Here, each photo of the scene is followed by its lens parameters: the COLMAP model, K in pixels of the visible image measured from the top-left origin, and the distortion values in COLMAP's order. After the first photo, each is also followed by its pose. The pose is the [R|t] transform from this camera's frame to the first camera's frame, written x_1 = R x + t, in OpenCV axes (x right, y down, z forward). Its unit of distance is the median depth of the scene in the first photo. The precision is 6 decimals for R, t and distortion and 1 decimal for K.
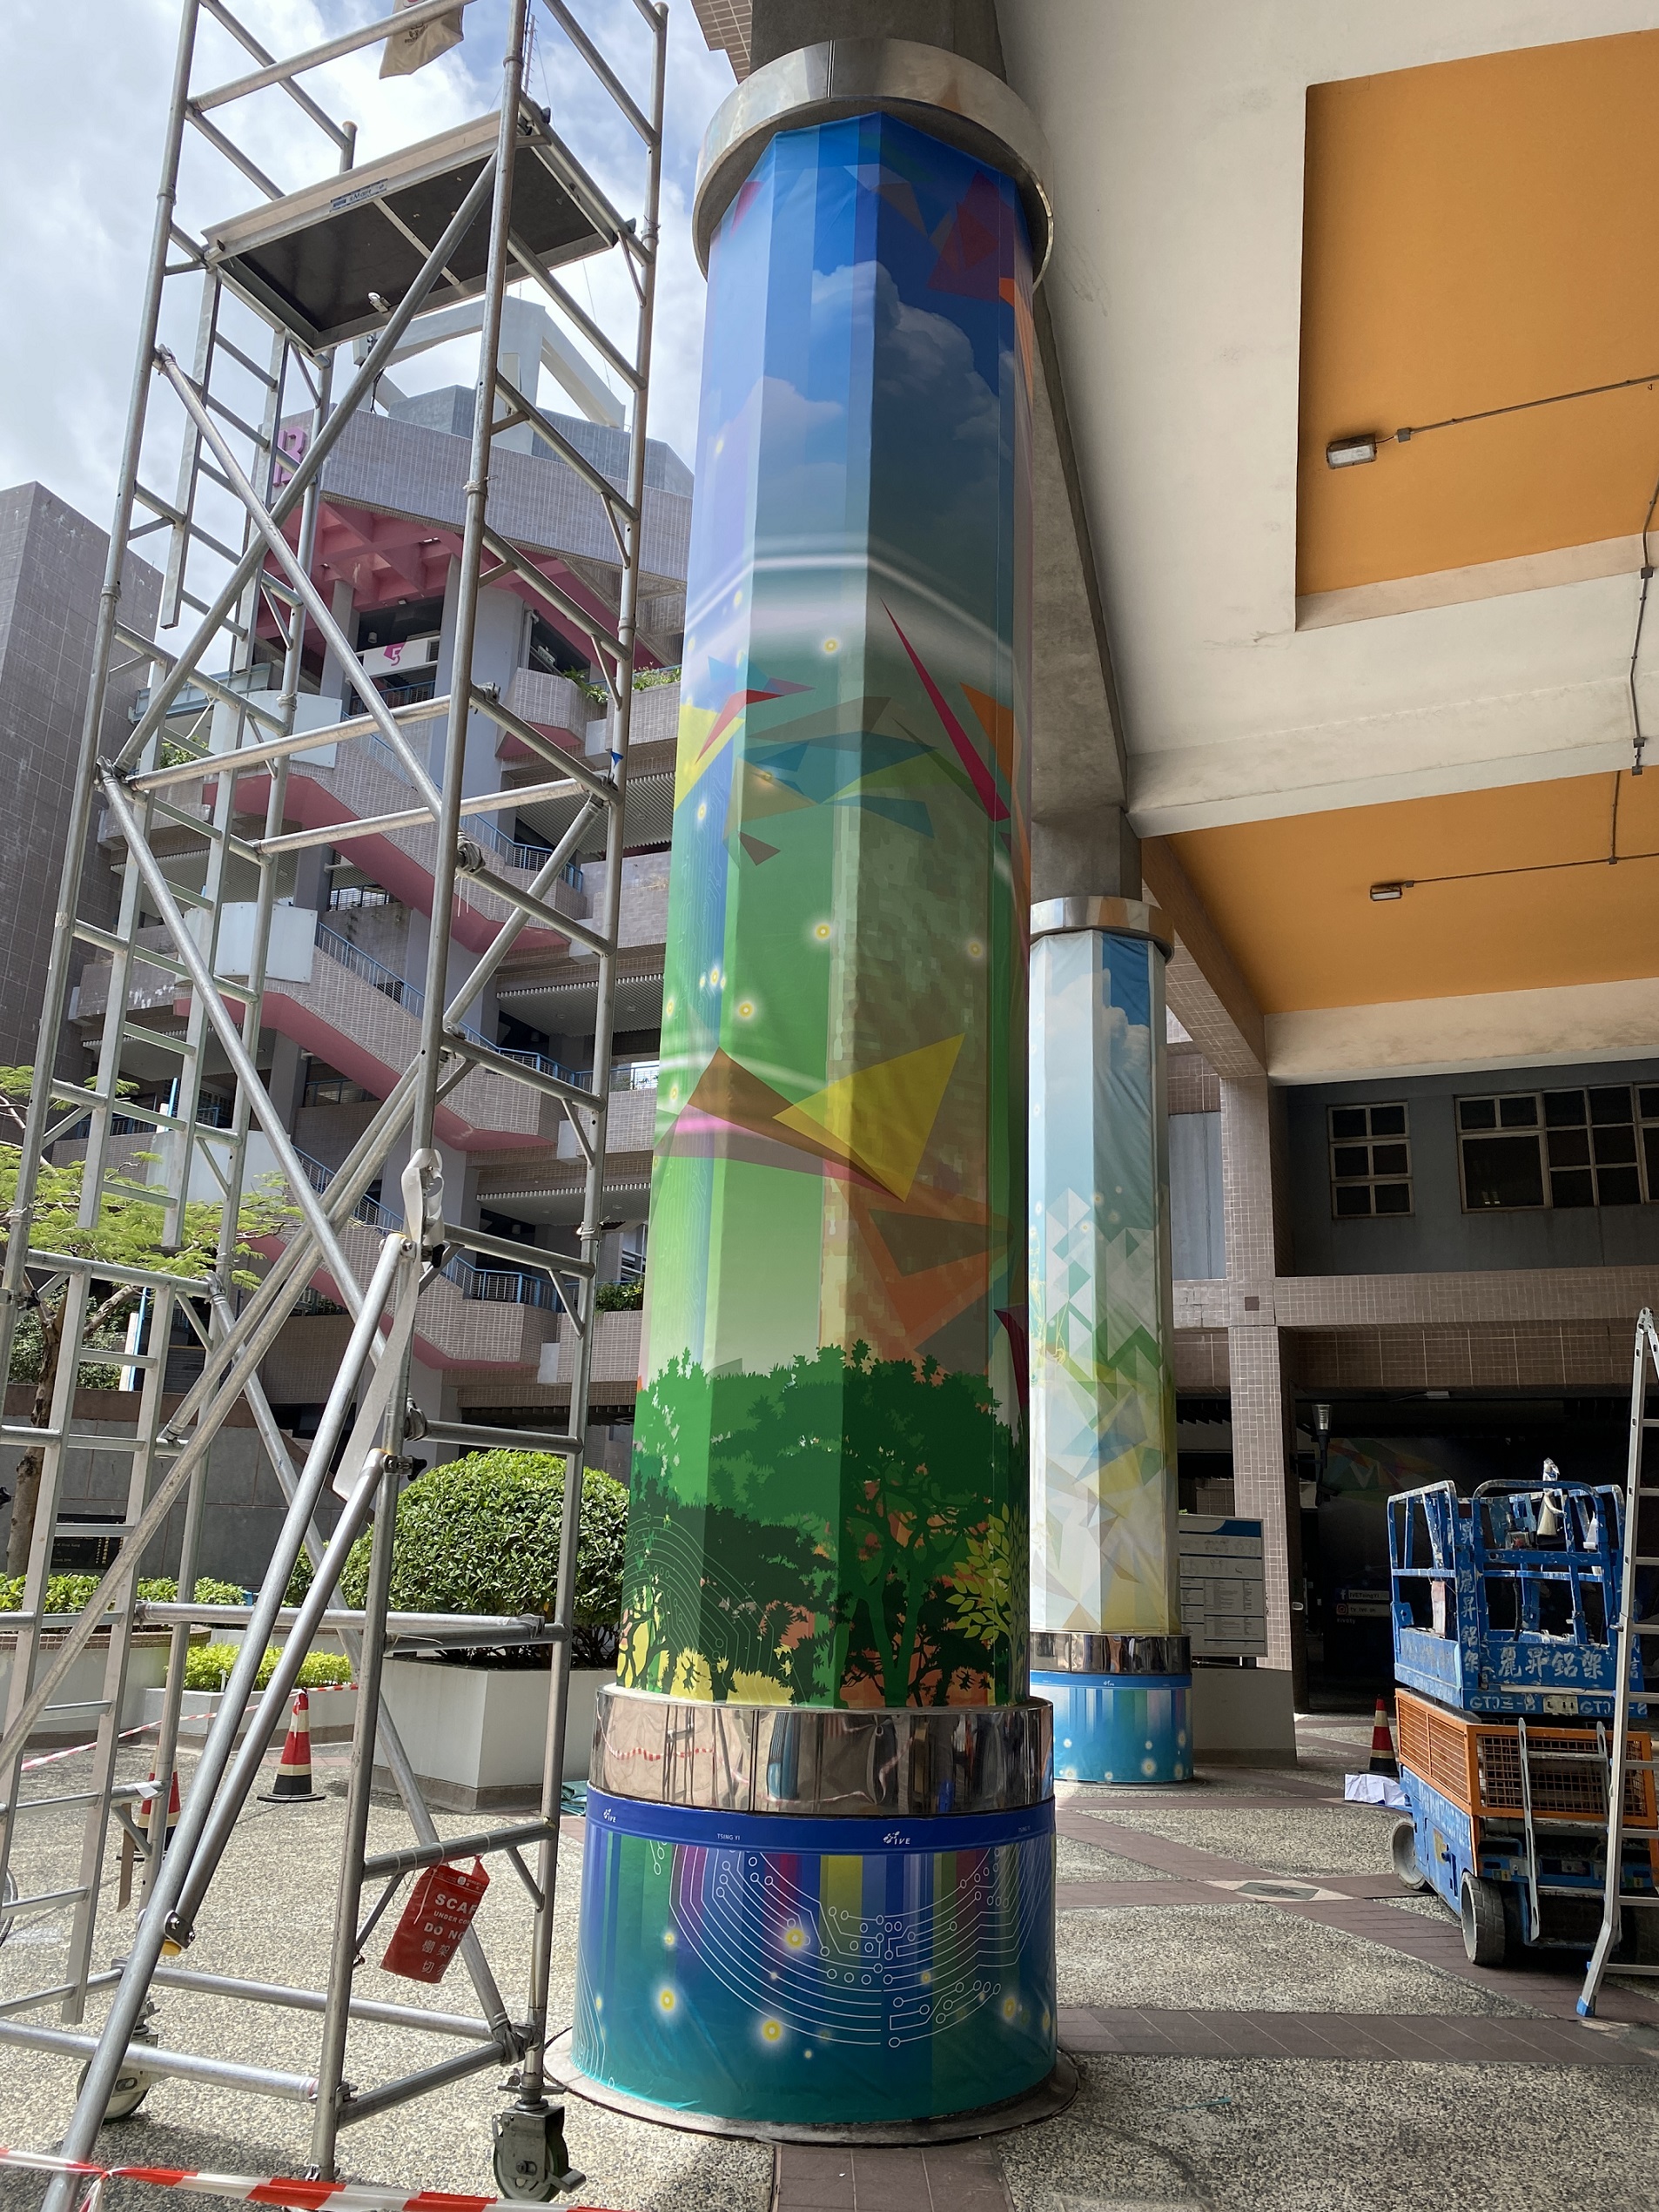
lens RADIAL K [[1696.6, 0, 829.5], [0, 1696.6, 1106.0], [0, 0, 1]] dist [0.148773, -0.295782]
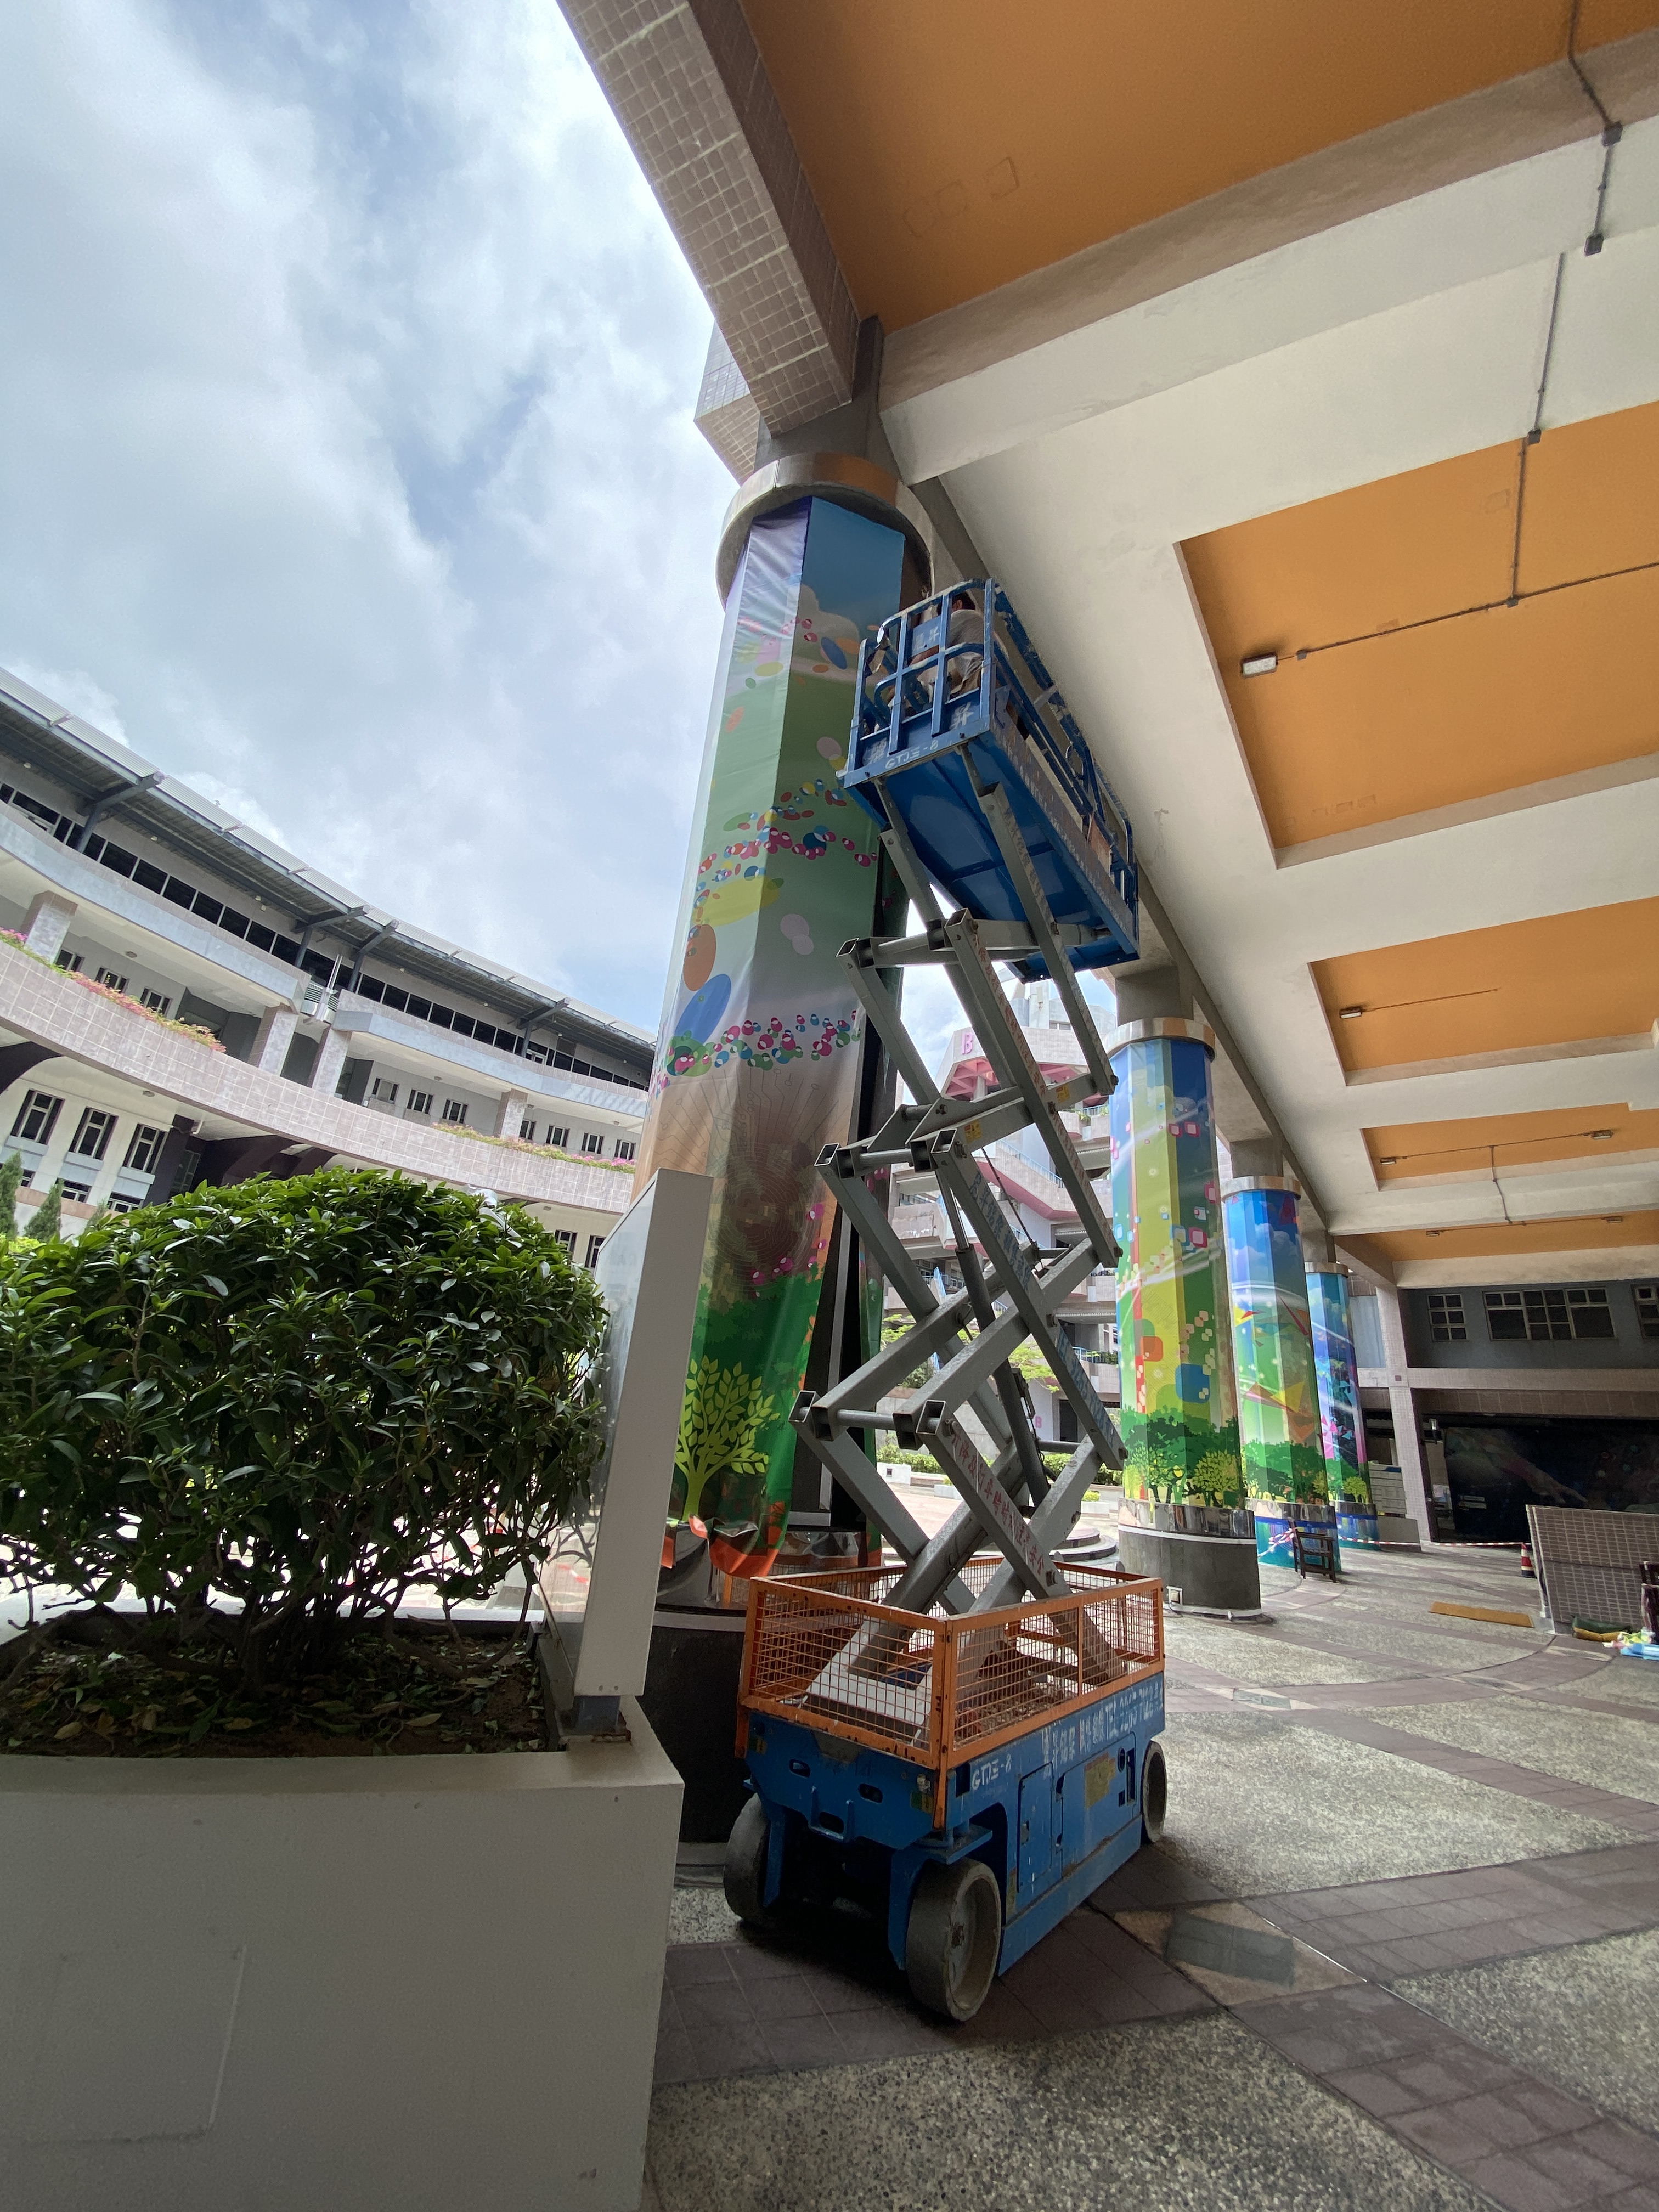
lens RADIAL K [[871.8, 0, 829.5], [0, 871.8, 1106.0], [0, 0, 1]] dist [-0.007240, -0.000119]
pose [[0.938798, -0.075407, -0.336114, -0.350138], [0.034199, 0.991328, -0.126882, -0.613890], [0.342767, 0.107622, 0.933235, -2.234006]]
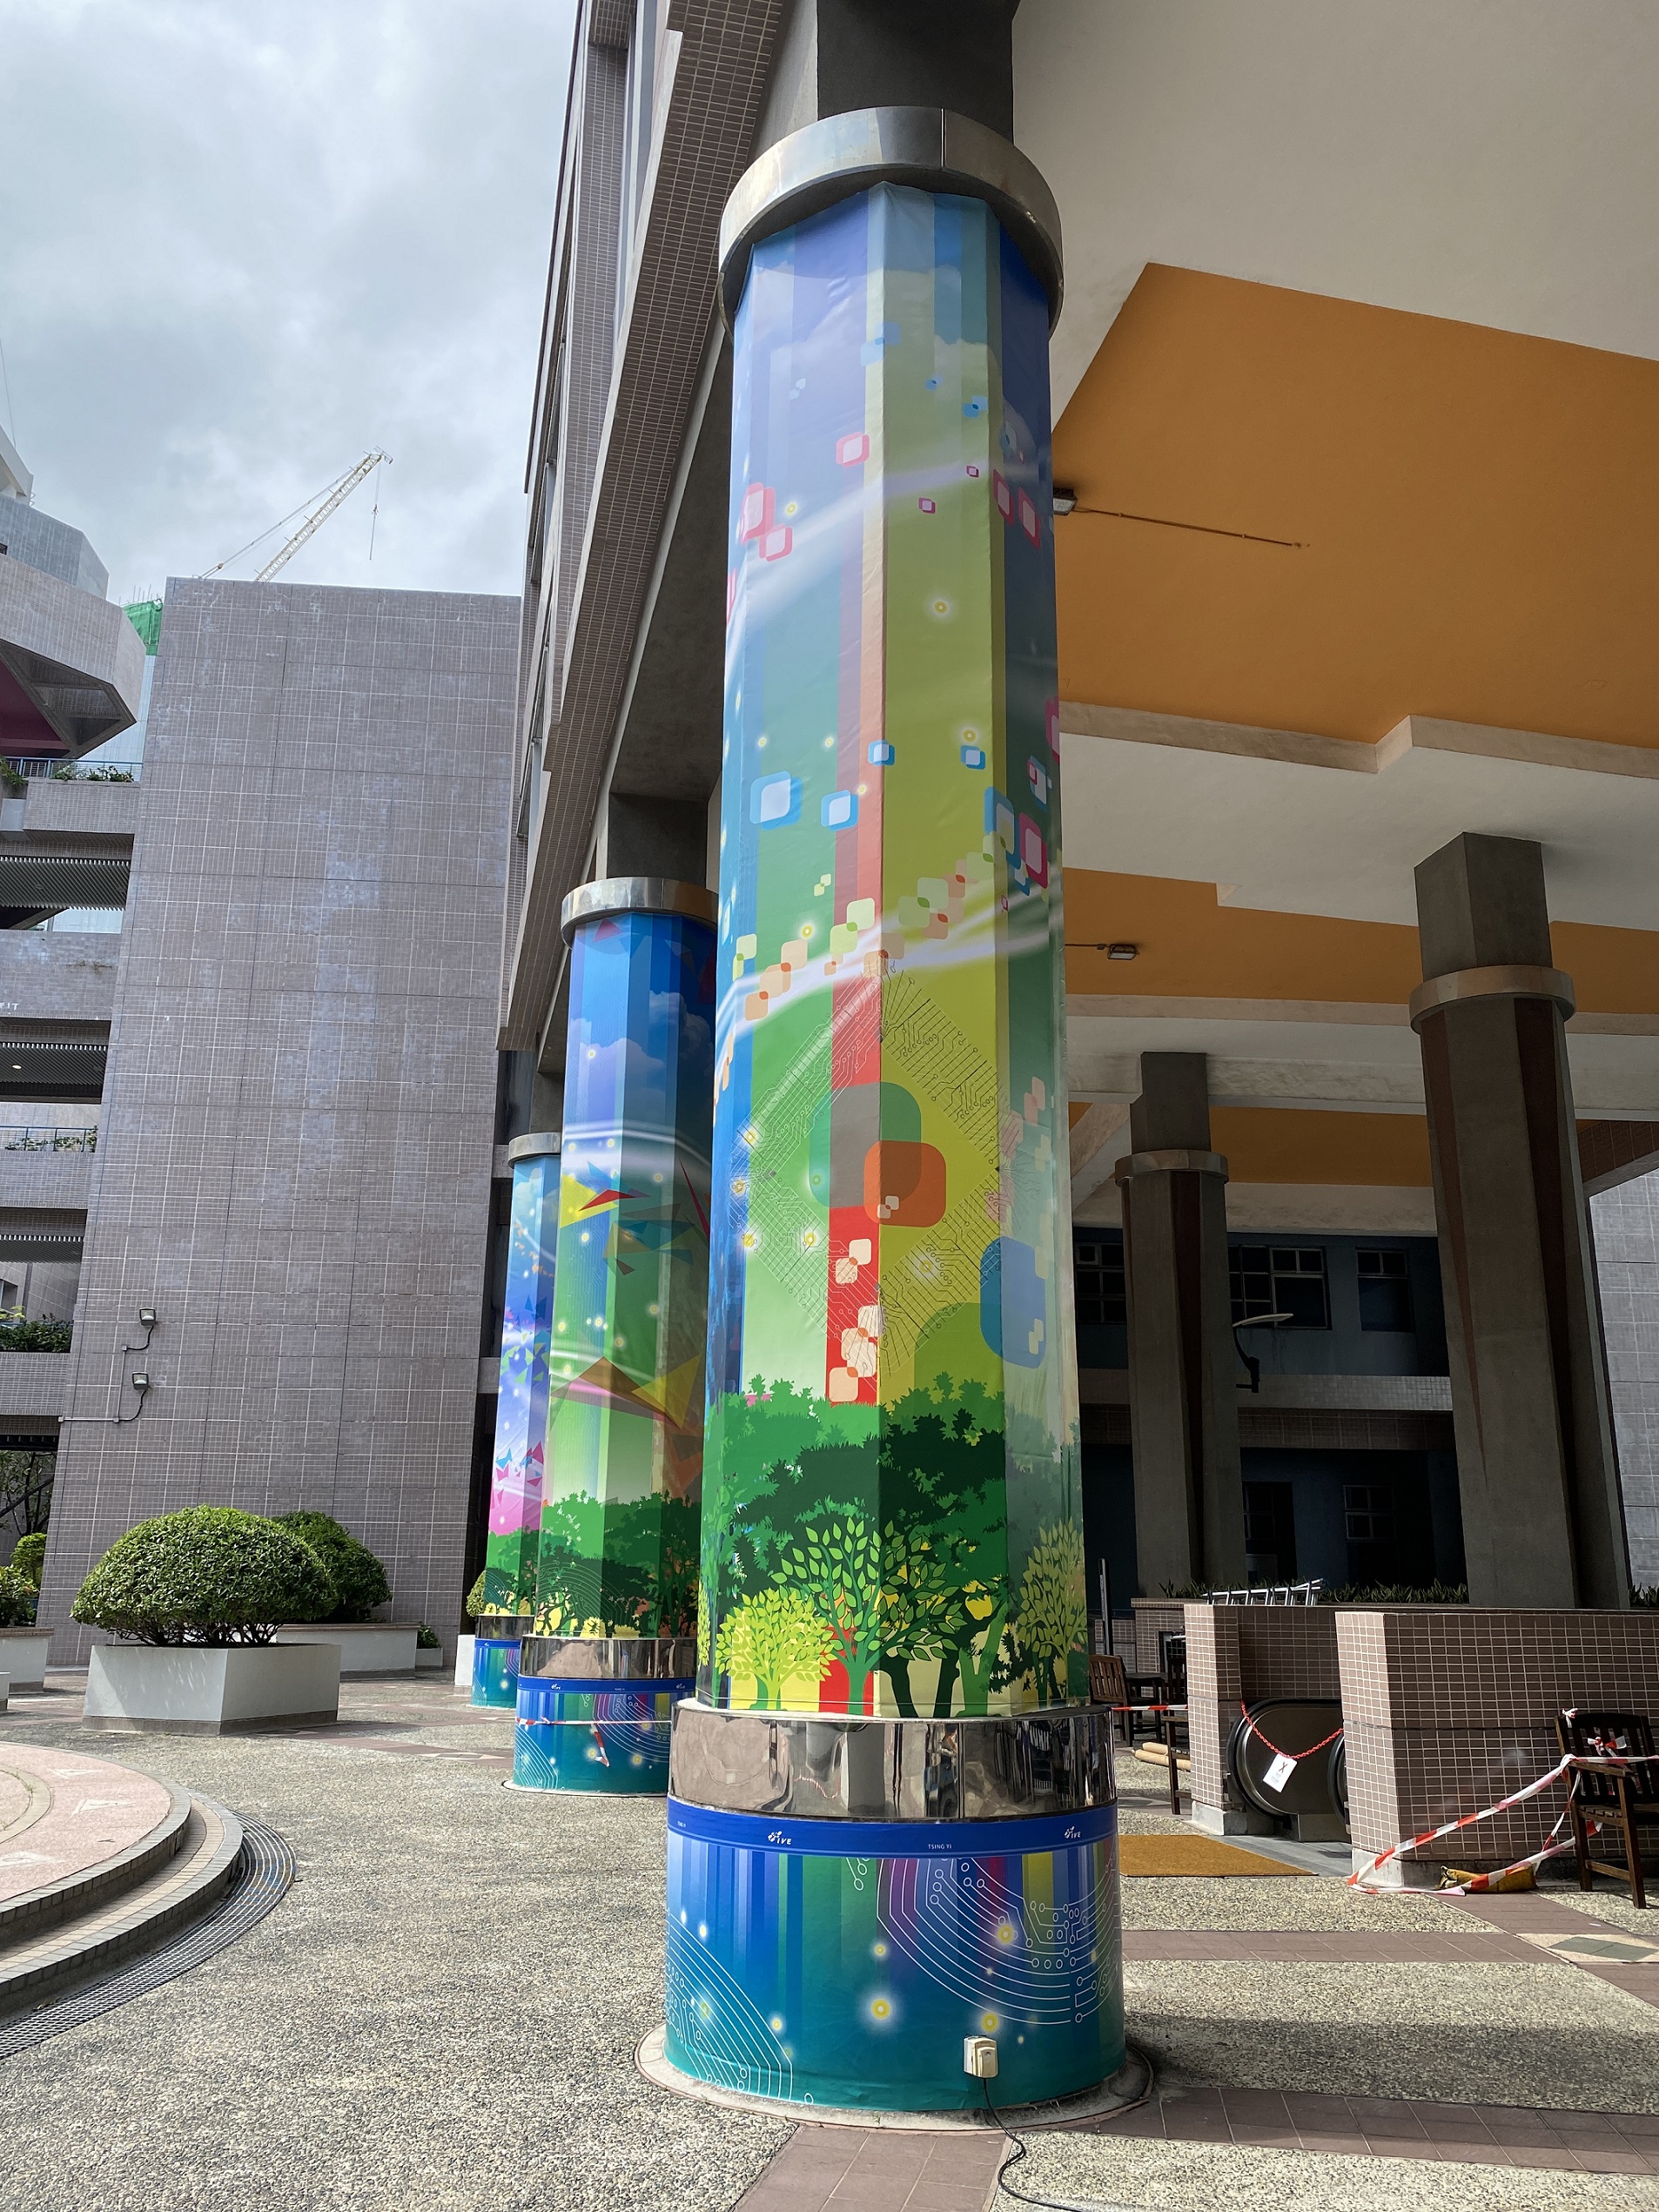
lens RADIAL K [[1696.6, 0, 829.5], [0, 1696.6, 1106.0], [0, 0, 1]] dist [0.148773, -0.295782]
pose [[0.895026, 0.103340, 0.433877, -0.822503], [-0.104897, 0.994273, -0.020428, -0.353824], [-0.433504, -0.027229, 0.900740, -1.195937]]
